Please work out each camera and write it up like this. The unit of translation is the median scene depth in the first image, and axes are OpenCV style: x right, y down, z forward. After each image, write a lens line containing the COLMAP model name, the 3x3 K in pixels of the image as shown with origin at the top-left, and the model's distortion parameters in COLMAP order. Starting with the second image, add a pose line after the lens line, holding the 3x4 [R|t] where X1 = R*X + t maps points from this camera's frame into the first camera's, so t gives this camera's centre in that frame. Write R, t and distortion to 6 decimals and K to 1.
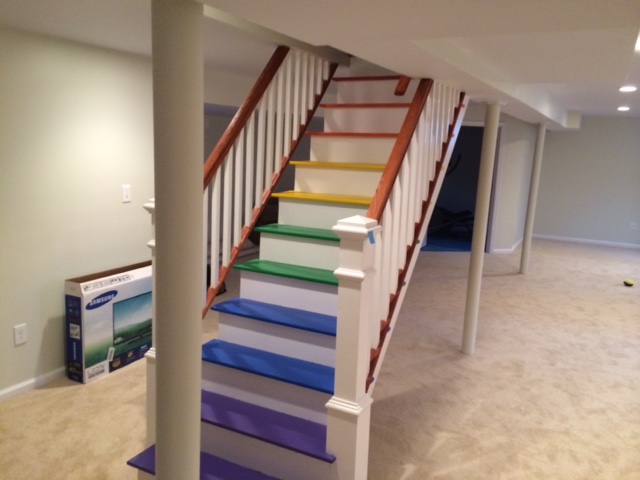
lens RADIAL K [[556.9, 0, 319.4], [0, 556.9, 239.0], [0, 0, 1]] dist [-0.004102, -0.002373]
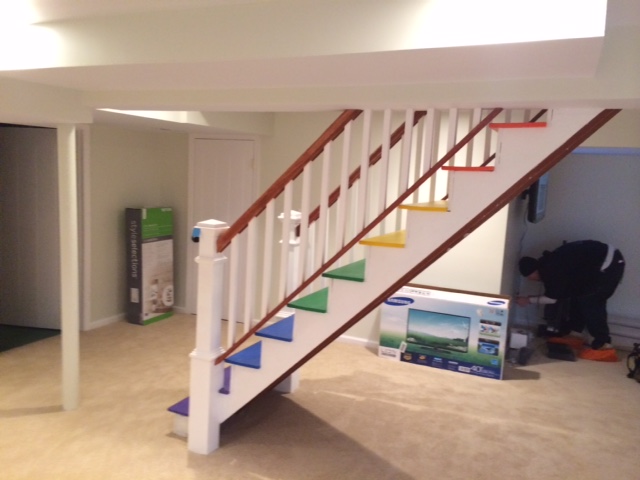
lens RADIAL K [[556.9, 0, 319.6], [0, 556.9, 240.2], [0, 0, 1]] dist [-0.004102, -0.002373]
pose [[0.026223, 0.093683, -0.995257, 0.878654], [-0.220807, 0.971551, 0.085633, -0.100089], [0.974965, 0.217514, 0.046162, 0.702522]]
